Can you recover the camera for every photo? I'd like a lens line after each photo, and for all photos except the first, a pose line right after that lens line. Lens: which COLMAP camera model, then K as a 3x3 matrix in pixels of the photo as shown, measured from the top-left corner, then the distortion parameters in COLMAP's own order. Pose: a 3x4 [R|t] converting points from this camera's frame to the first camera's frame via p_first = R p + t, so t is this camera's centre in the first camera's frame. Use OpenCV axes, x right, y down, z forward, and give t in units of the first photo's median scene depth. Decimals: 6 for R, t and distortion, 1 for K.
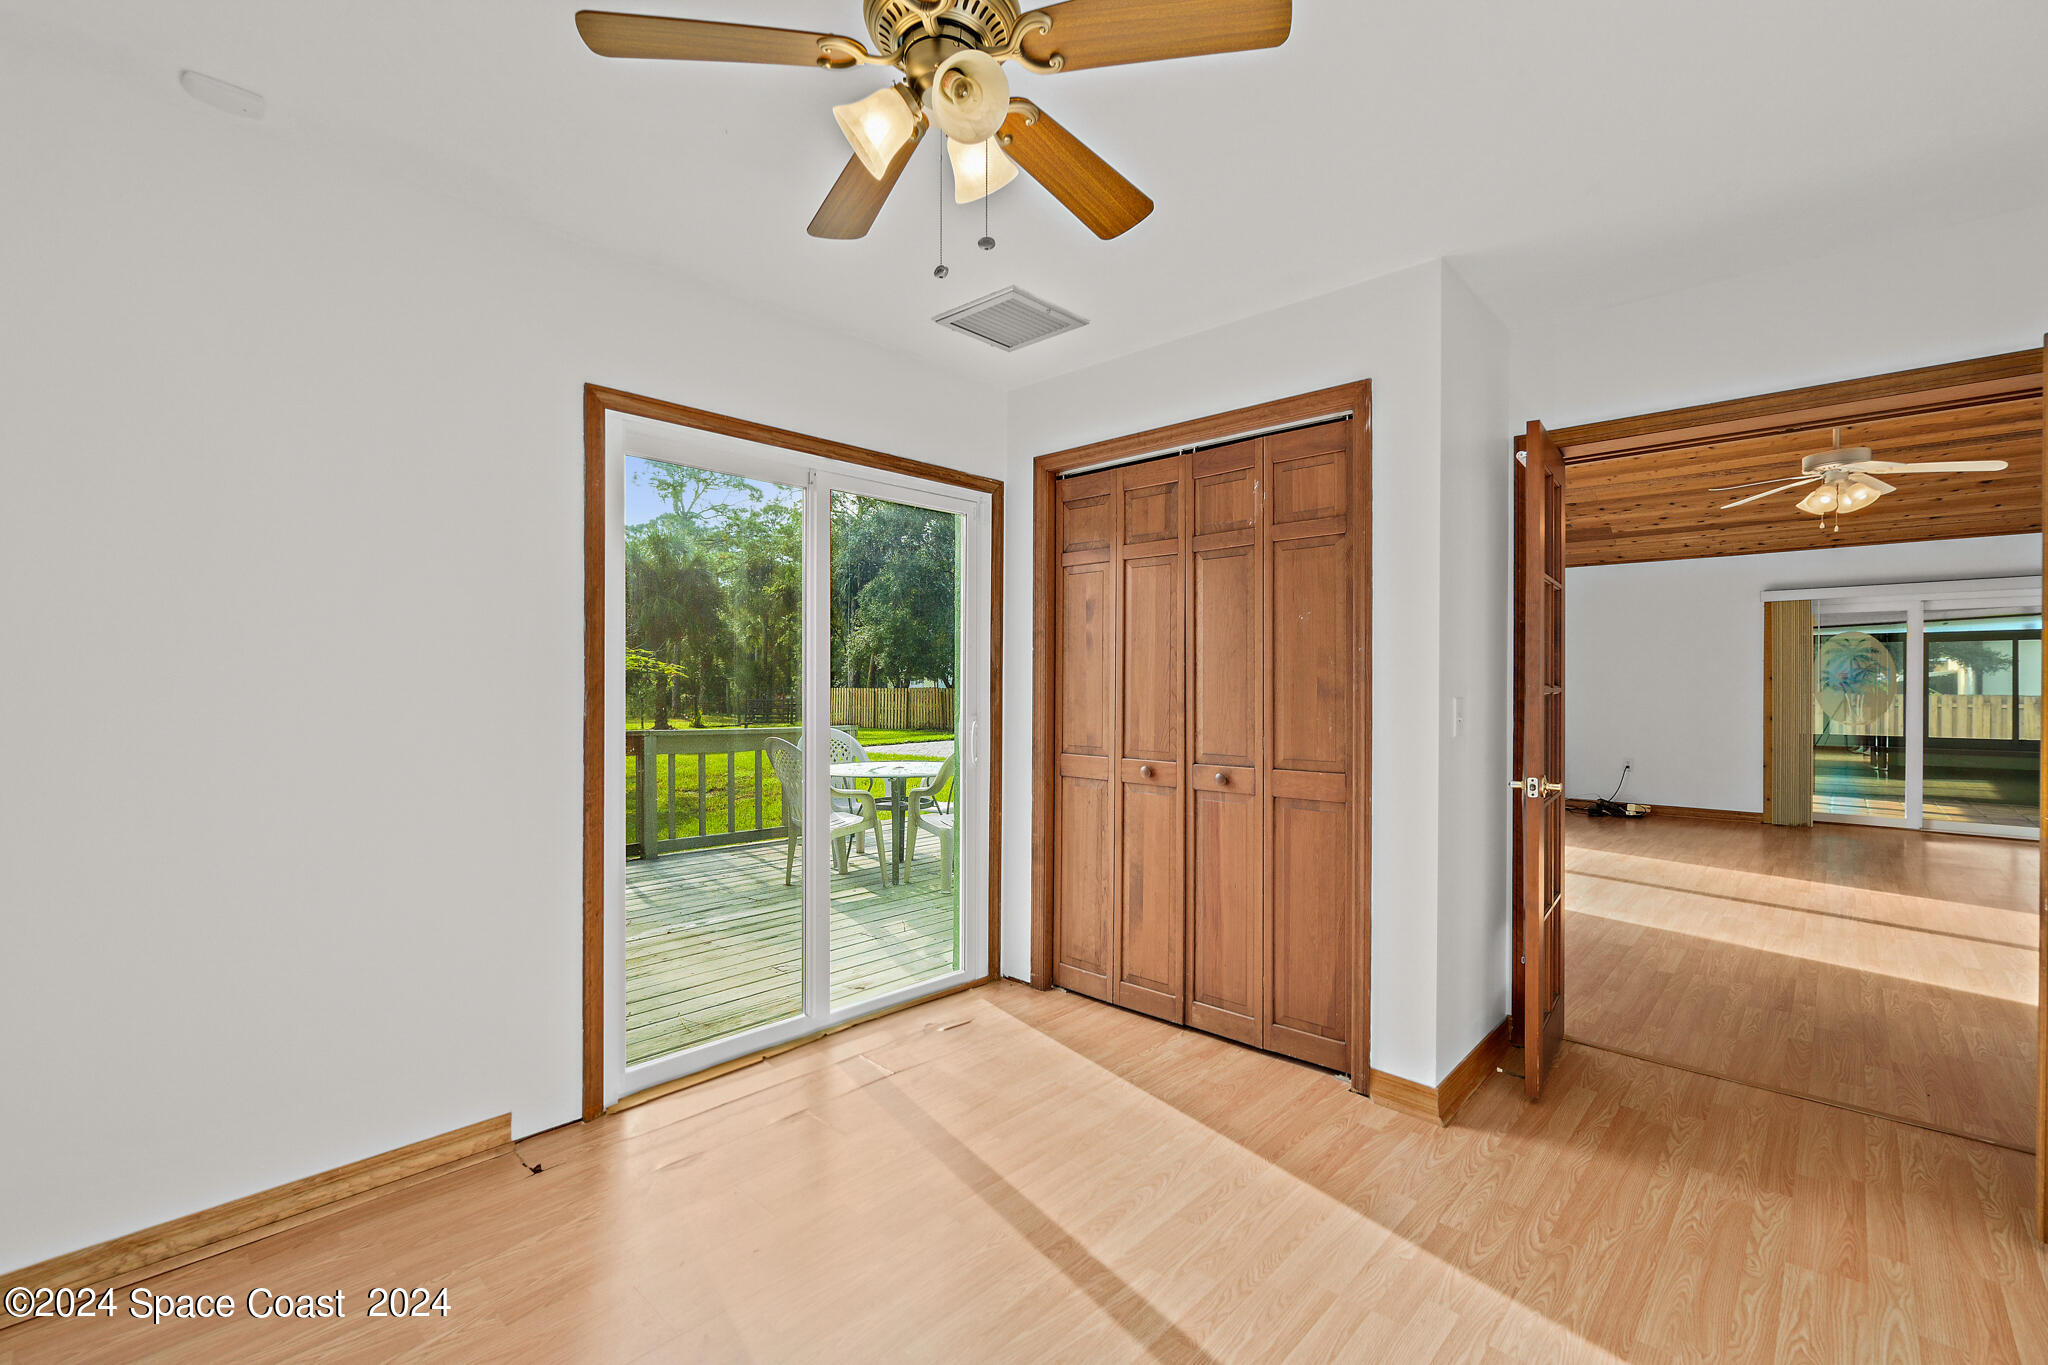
lens RADIAL K [[891.5, 0, 1017.6], [0, 891.5, 681.8], [0, 0, 1]] dist [-0.002607, 0.000685]
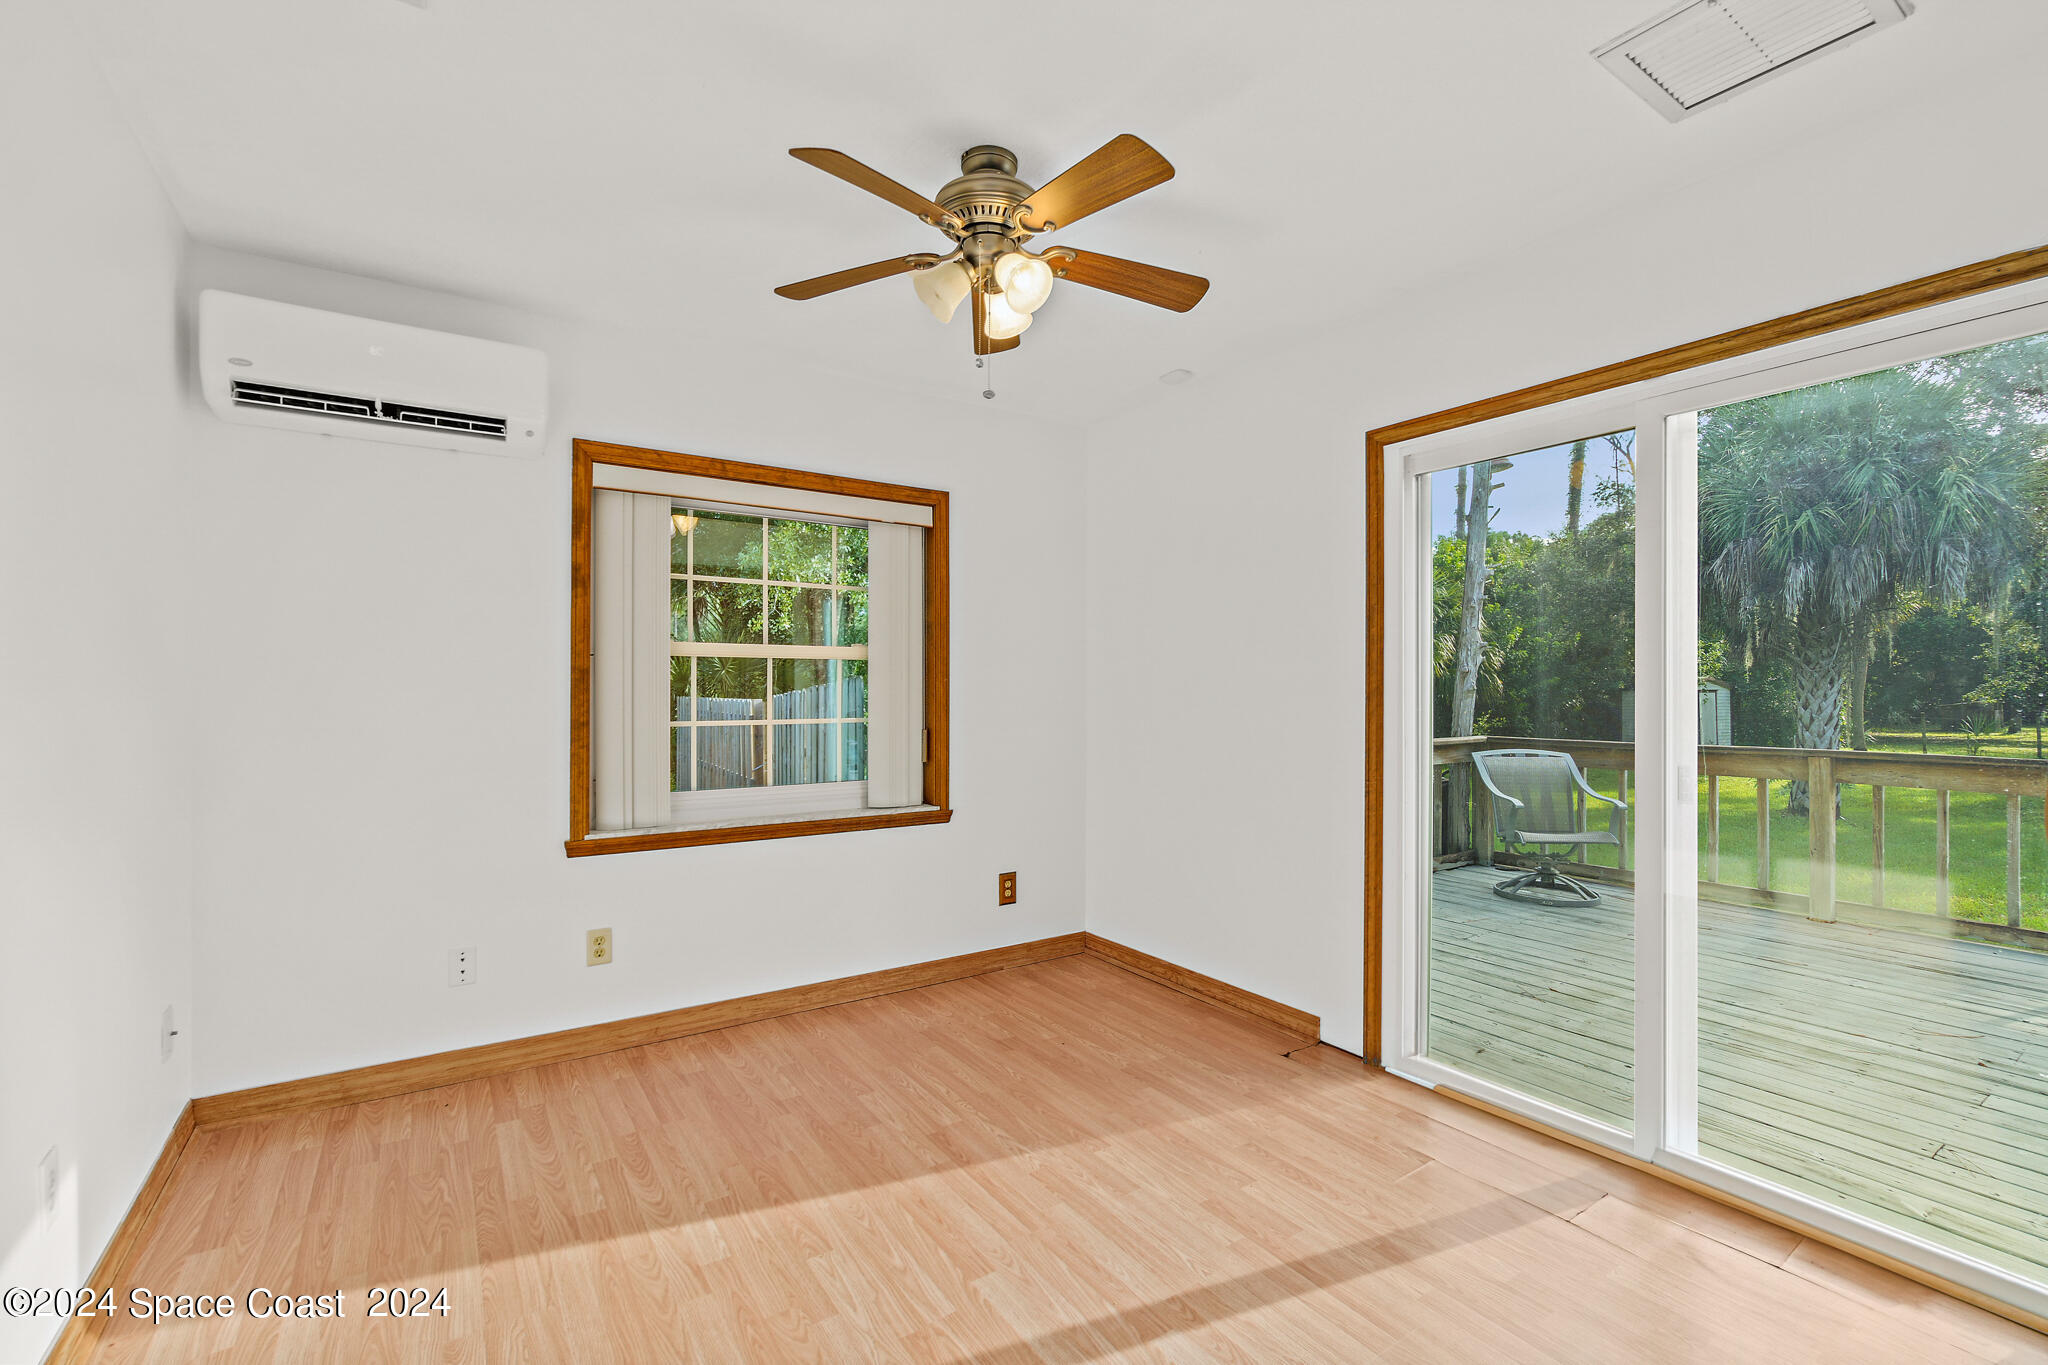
lens RADIAL K [[891.5, 0, 1017.6], [0, 891.5, 681.8], [0, 0, 1]] dist [-0.002607, 0.000685]
pose [[-0.224579, -0.011183, -0.974392, 0.845940], [-0.000961, 0.999936, -0.011255, 0.008647], [0.974455, -0.001591, -0.224576, 0.905743]]
